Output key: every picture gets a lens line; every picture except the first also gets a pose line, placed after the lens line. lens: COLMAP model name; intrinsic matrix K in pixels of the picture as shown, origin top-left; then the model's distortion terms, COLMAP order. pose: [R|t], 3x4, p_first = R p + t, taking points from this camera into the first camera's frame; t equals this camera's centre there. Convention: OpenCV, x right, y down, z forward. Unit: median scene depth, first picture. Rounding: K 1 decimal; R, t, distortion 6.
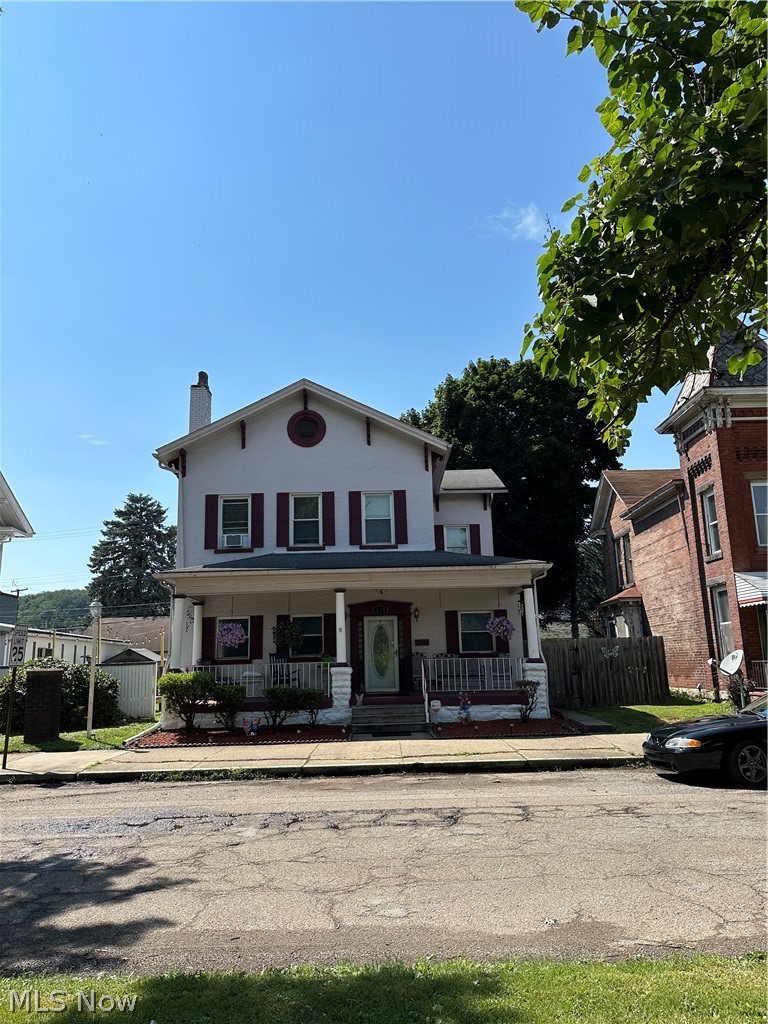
lens RADIAL K [[727.2, 0, 384.0], [0, 727.2, 512.0], [0, 0, 1]] dist [0.078202, 0.000077]
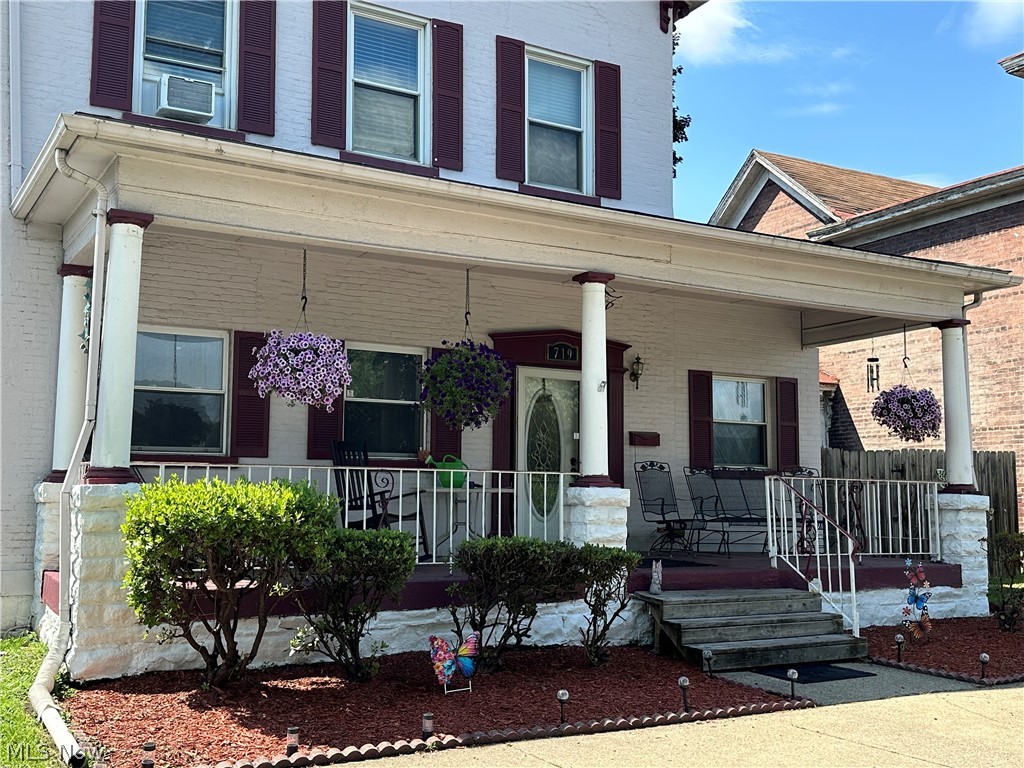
lens RADIAL K [[1101.6, 0, 512.0], [0, 1101.6, 384.0], [0, 0, 1]] dist [0.050533, -0.004514]
pose [[0.846143, 0.088874, 0.525494, -0.345432], [-0.136485, 0.989252, 0.052459, 0.125264], [-0.515184, -0.116110, 0.849178, 0.509622]]
